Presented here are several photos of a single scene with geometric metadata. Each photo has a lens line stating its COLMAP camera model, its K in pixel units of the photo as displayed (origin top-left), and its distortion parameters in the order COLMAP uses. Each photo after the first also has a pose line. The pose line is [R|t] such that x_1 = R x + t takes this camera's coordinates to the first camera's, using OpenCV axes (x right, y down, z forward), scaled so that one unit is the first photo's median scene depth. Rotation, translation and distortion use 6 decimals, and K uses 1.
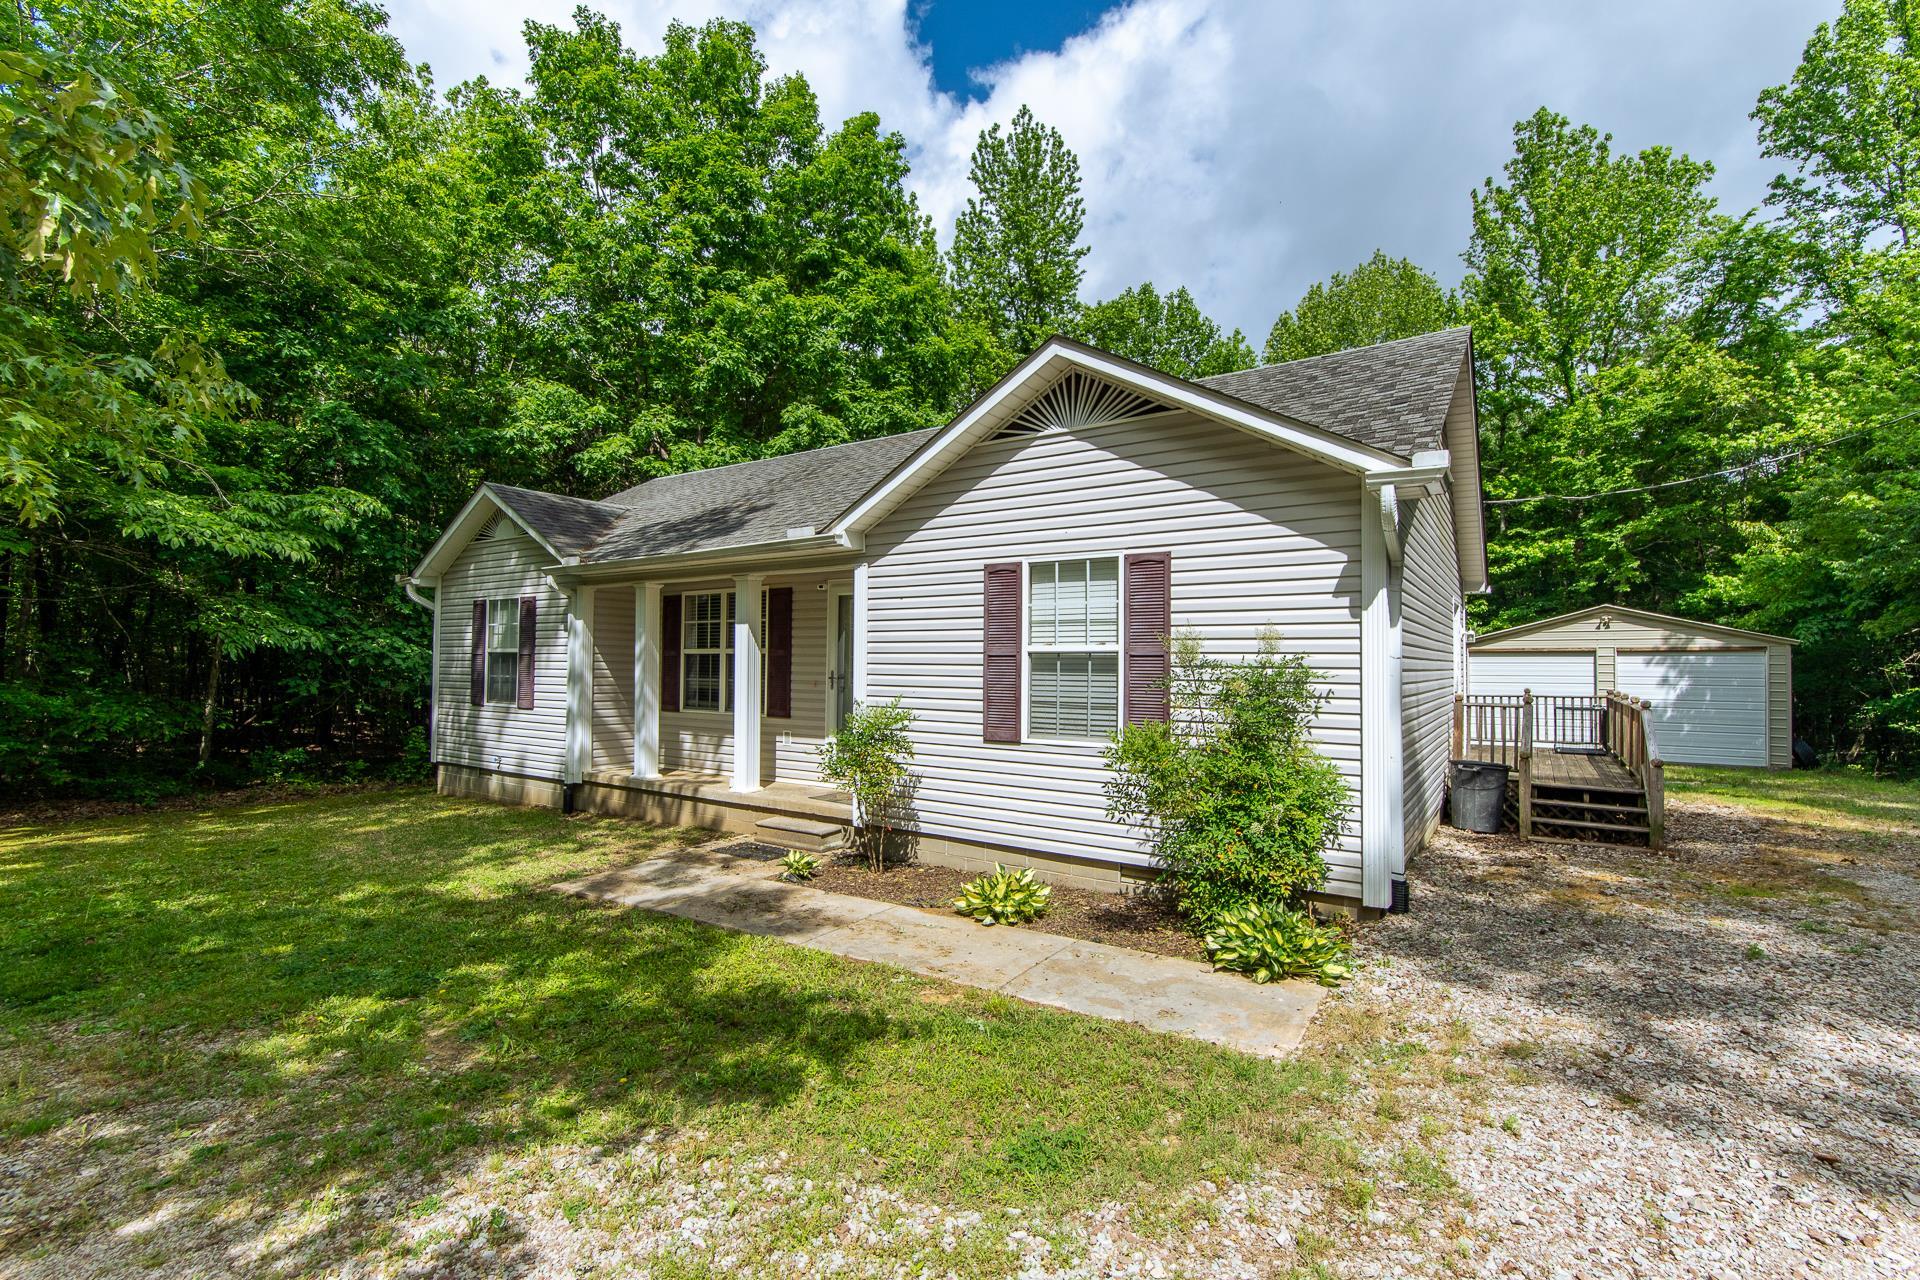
lens RADIAL K [[842.2, 0, 961.3], [0, 842.2, 644.6], [0, 0, 1]] dist [0.000360, 0.003512]
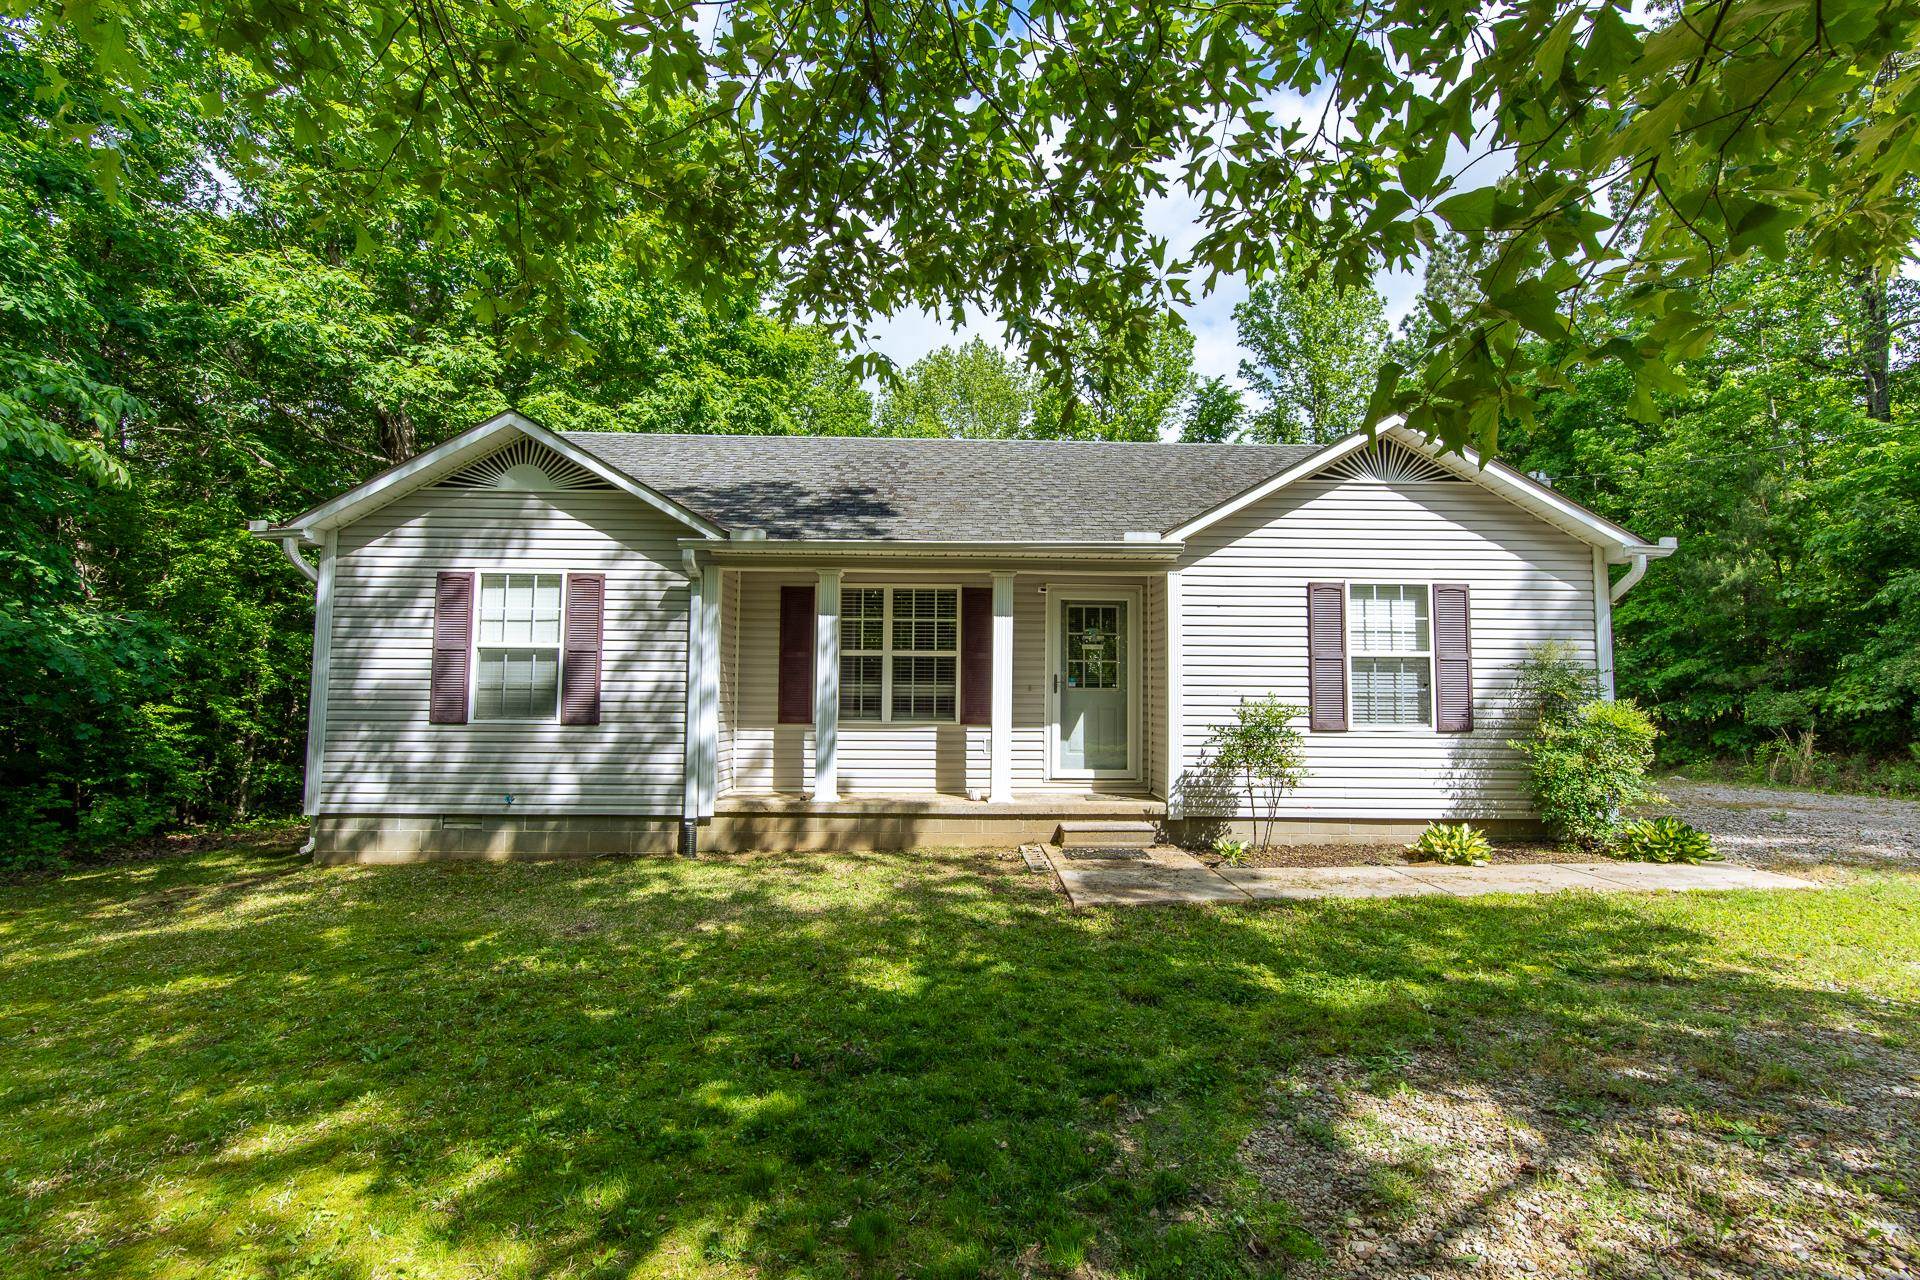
lens RADIAL K [[842.2, 0, 960.6], [0, 842.2, 636.2], [0, 0, 1]] dist [0.000360, 0.003512]
pose [[0.812852, 0.037964, 0.581232, -0.429323], [-0.015066, 0.998910, -0.044175, 0.016561], [-0.582275, 0.027151, 0.812538, 0.129849]]
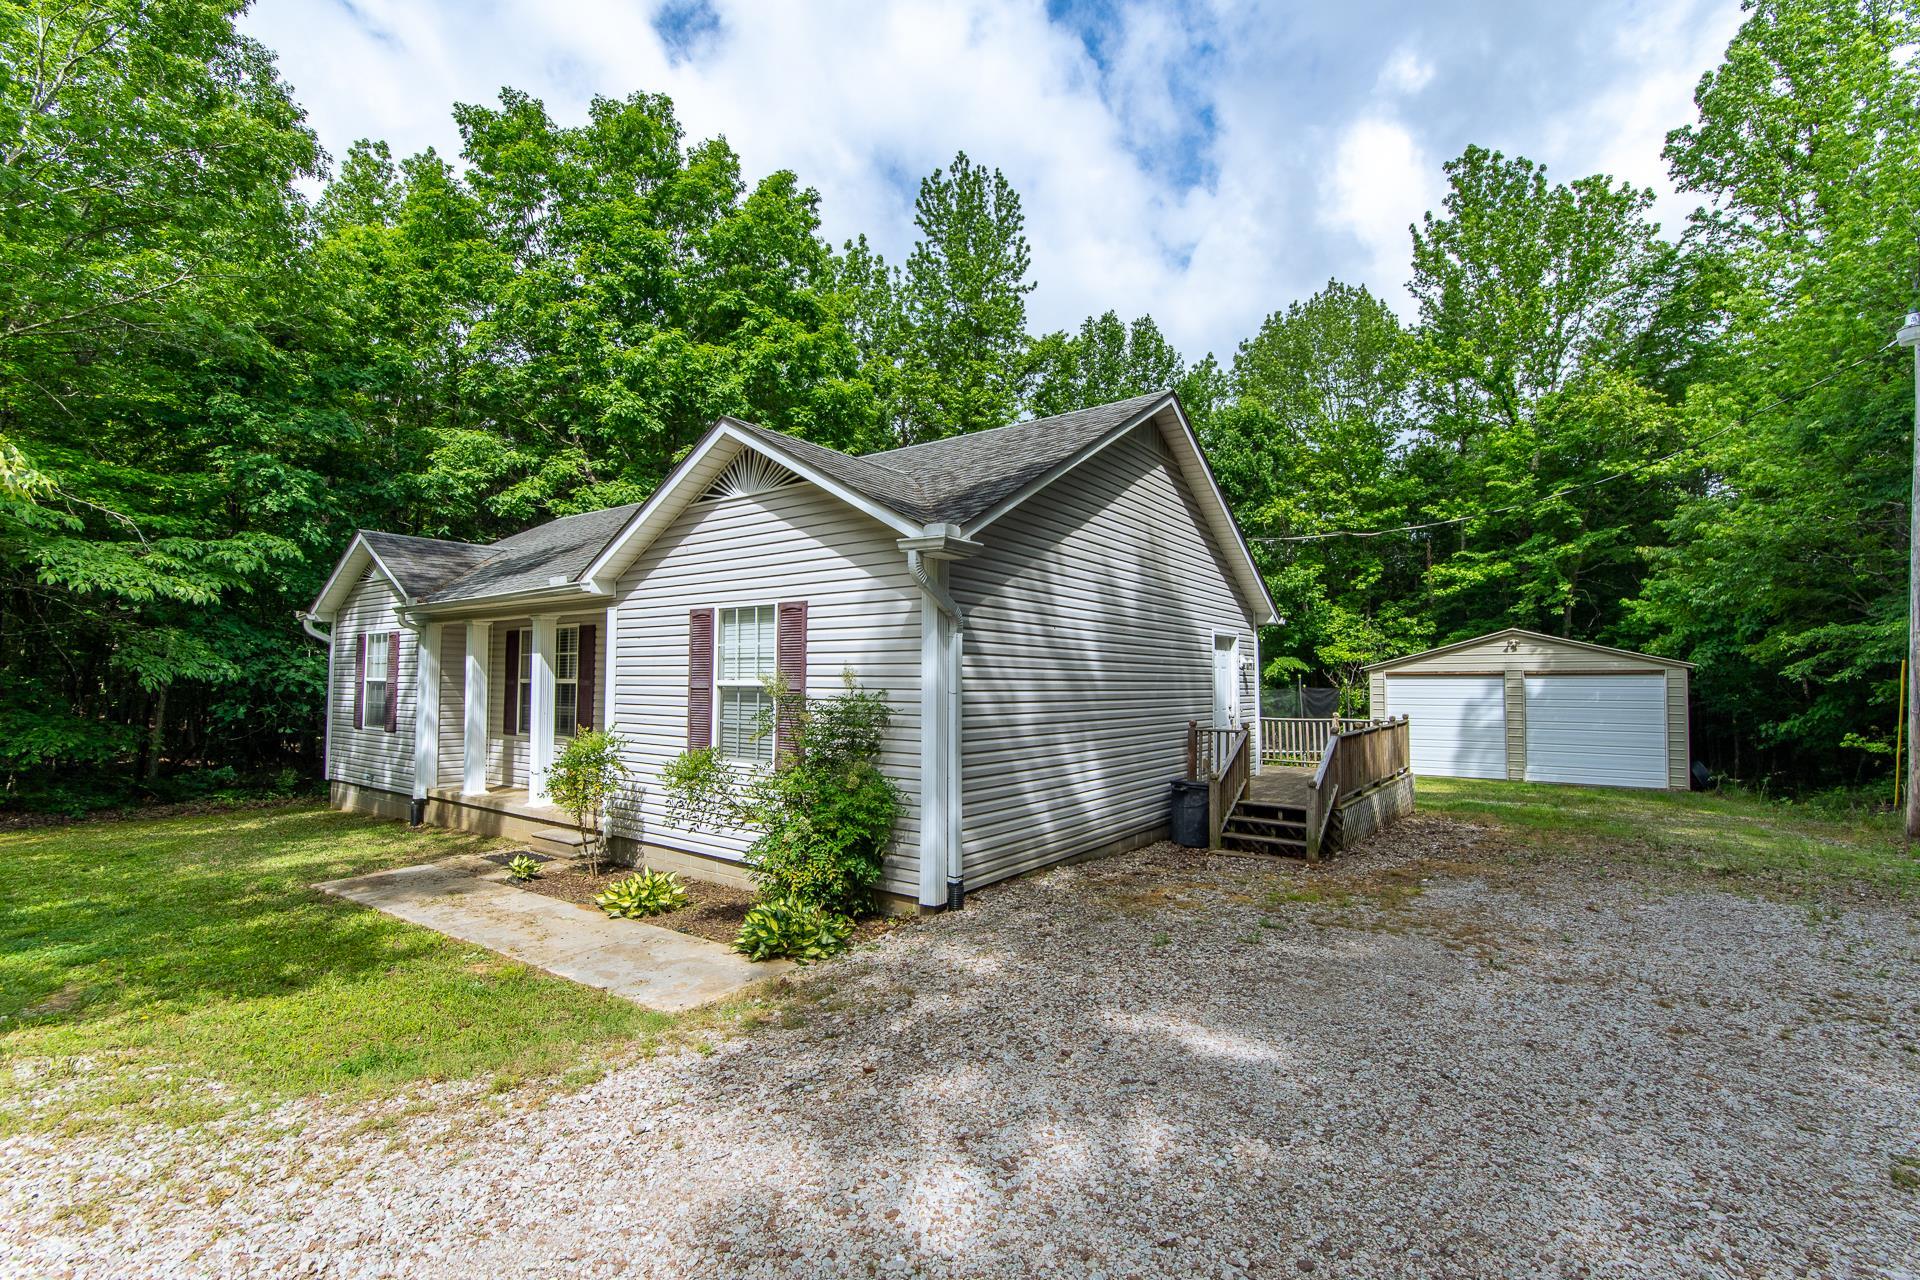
lens RADIAL K [[842.2, 0, 958.4], [0, 842.2, 647.7], [0, 0, 1]] dist [0.000360, 0.003512]
pose [[0.999226, -0.003061, -0.039216, 0.177991], [0.002304, 0.999810, -0.019336, -0.007904], [0.039268, 0.019230, 0.999044, -0.056558]]
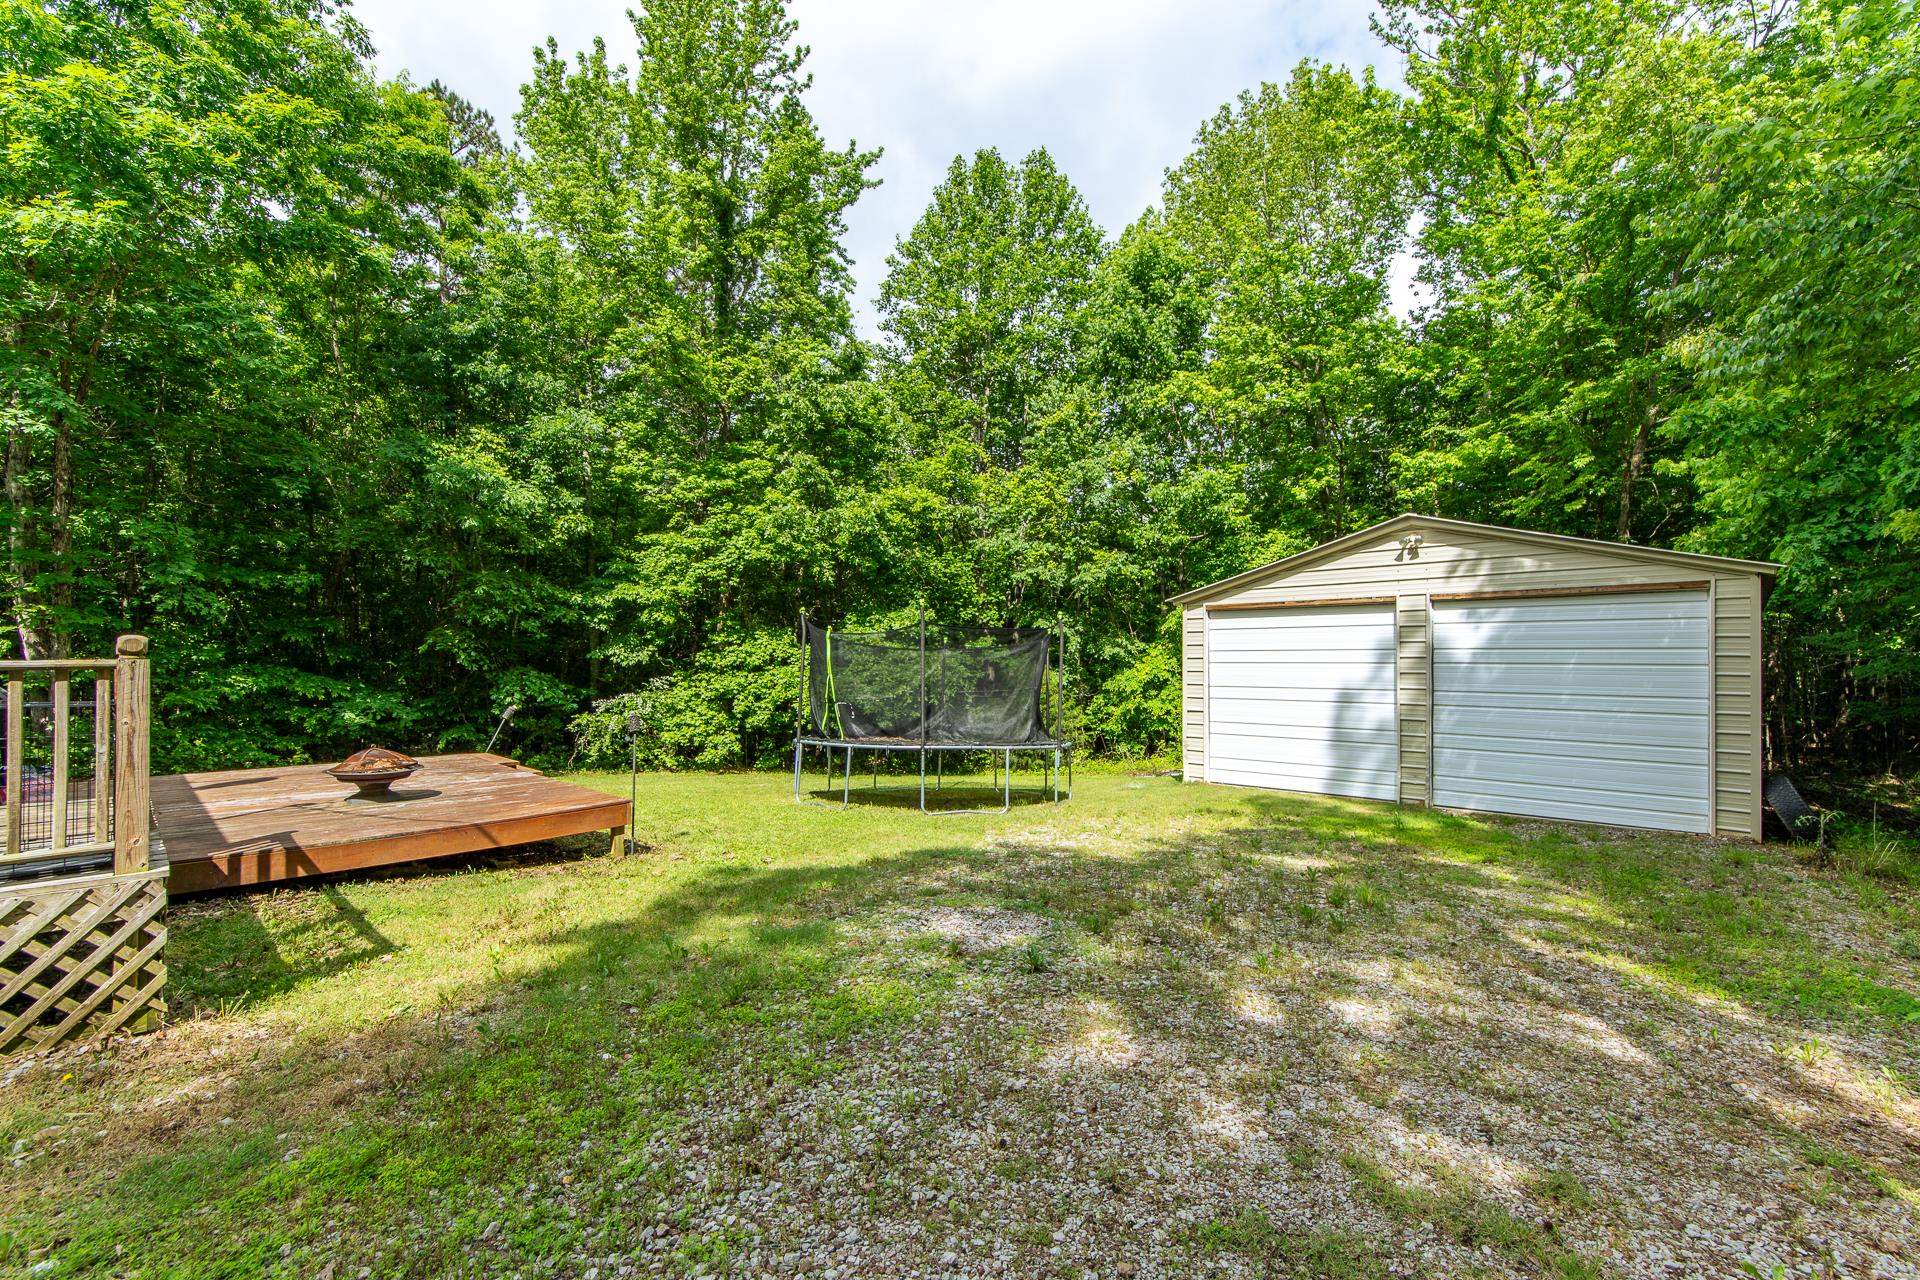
lens RADIAL K [[842.2, 0, 958.7], [0, 842.2, 644.0], [0, 0, 1]] dist [0.000360, 0.003512]
pose [[0.984470, -0.006880, -0.175420, 0.764127], [0.007314, 0.999972, 0.001831, 0.041745], [0.175403, -0.003086, 0.984492, 0.566708]]
